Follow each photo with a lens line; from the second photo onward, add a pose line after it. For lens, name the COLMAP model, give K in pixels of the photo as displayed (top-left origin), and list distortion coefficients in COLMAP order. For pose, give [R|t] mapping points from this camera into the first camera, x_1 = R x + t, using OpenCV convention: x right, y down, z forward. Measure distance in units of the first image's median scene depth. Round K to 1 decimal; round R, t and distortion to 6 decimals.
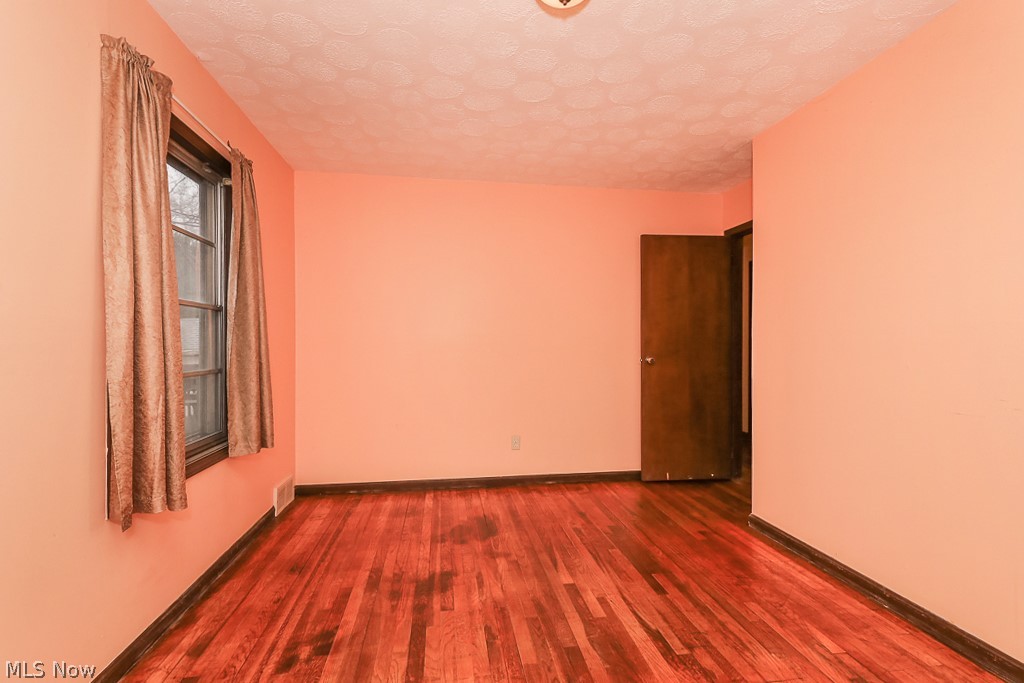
lens RADIAL K [[462.1, 0, 515.2], [0, 462.1, 342.4], [0, 0, 1]] dist [0.020372, 0.000335]
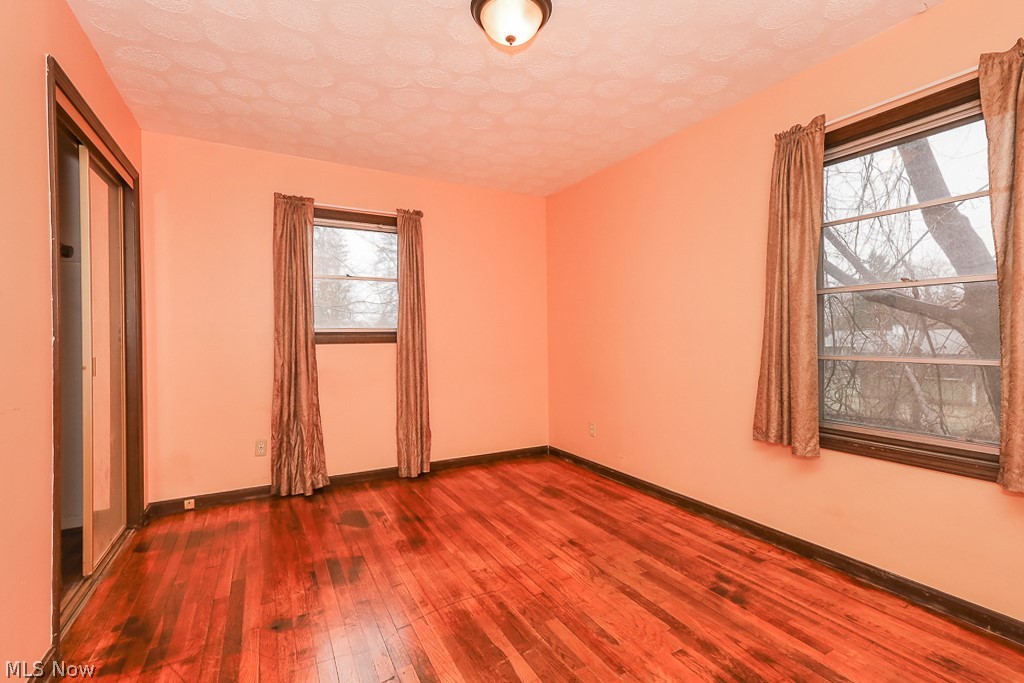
lens RADIAL K [[465.4, 0, 509.2], [0, 465.4, 334.8], [0, 0, 1]] dist [0.017704, 0.000144]
pose [[-0.946435, 0.009870, -0.322745, 0.407792], [0.012354, 0.999908, -0.005648, 0.015667], [0.322659, -0.009333, -0.946469, 1.734901]]
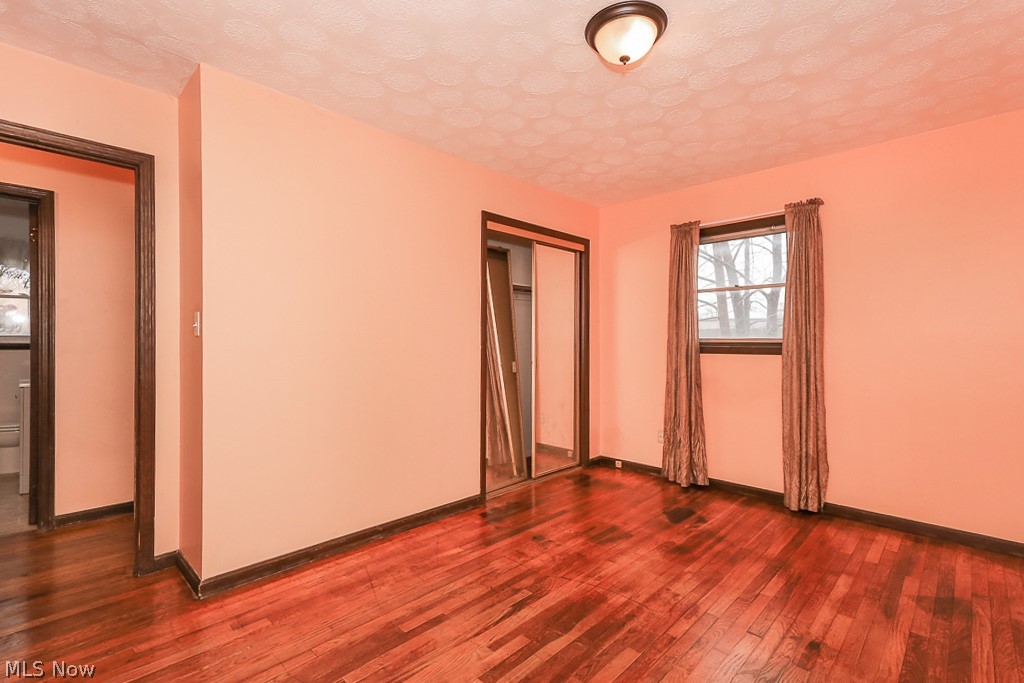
lens RADIAL K [[462.1, 0, 515.2], [0, 462.1, 342.4], [0, 0, 1]] dist [0.020372, 0.000335]
pose [[-0.595374, 0.000977, 0.803448, -0.562958], [-0.003578, 0.999986, -0.003867, -0.003853], [-0.803441, -0.005177, -0.595362, 1.585707]]
